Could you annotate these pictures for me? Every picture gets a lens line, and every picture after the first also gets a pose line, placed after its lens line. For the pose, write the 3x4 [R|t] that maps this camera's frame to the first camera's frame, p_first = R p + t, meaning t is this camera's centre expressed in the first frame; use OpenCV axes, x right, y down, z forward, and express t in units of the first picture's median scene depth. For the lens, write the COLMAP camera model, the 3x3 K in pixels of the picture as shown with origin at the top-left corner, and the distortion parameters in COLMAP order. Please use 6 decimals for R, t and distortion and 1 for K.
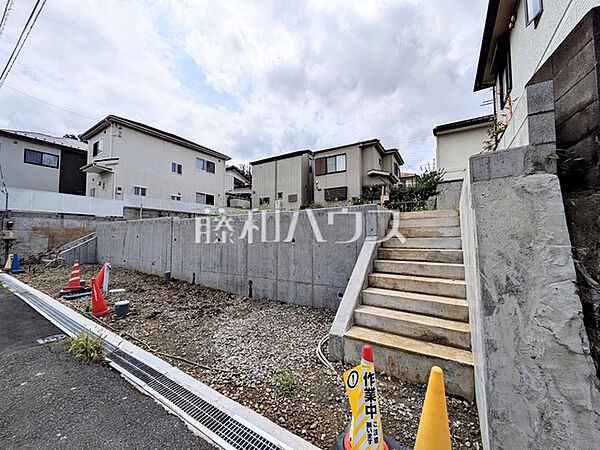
lens RADIAL K [[238.0, 0, 300.0], [0, 238.0, 225.0], [0, 0, 1]] dist [0.000017, 0.000481]
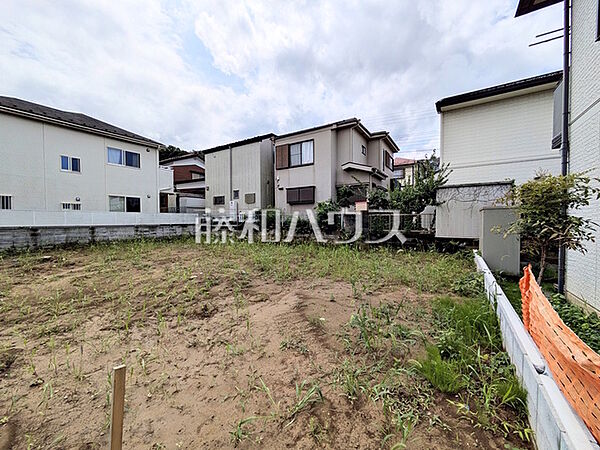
lens RADIAL K [[222.5, 0, 310.1], [0, 222.5, 216.9], [0, 0, 1]] dist [-0.016766, -0.000068]
pose [[0.999875, -0.002143, -0.015692, 0.210007], [0.003114, 0.998062, 0.062155, -0.119139], [0.015529, -0.062196, 0.997943, 0.350584]]
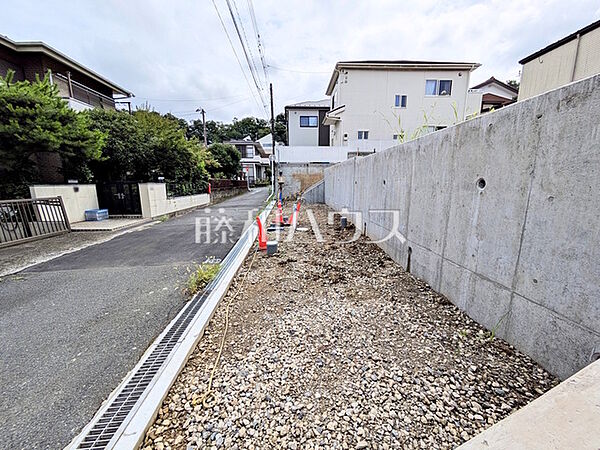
lens RADIAL K [[238.0, 0, 300.0], [0, 238.0, 225.0], [0, 0, 1]] dist [0.000017, 0.000481]
pose [[0.573382, 0.141832, -0.806918, 0.043435], [0.048562, 0.977286, 0.206285, 0.009623], [0.817847, -0.157466, 0.553471, 0.137238]]
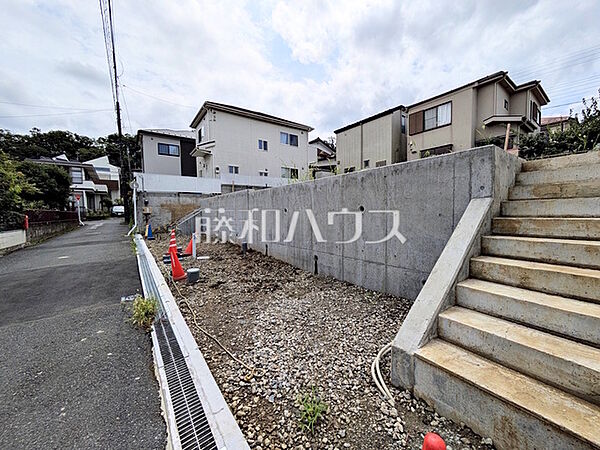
lens RADIAL K [[238.0, 0, 300.0], [0, 238.0, 225.0], [0, 0, 1]] dist [0.000017, 0.000481]
pose [[0.929655, 0.007229, -0.368361, 0.021166], [0.032757, 0.994226, 0.102183, 0.009155], [0.366973, -0.107062, 0.924050, 0.056708]]
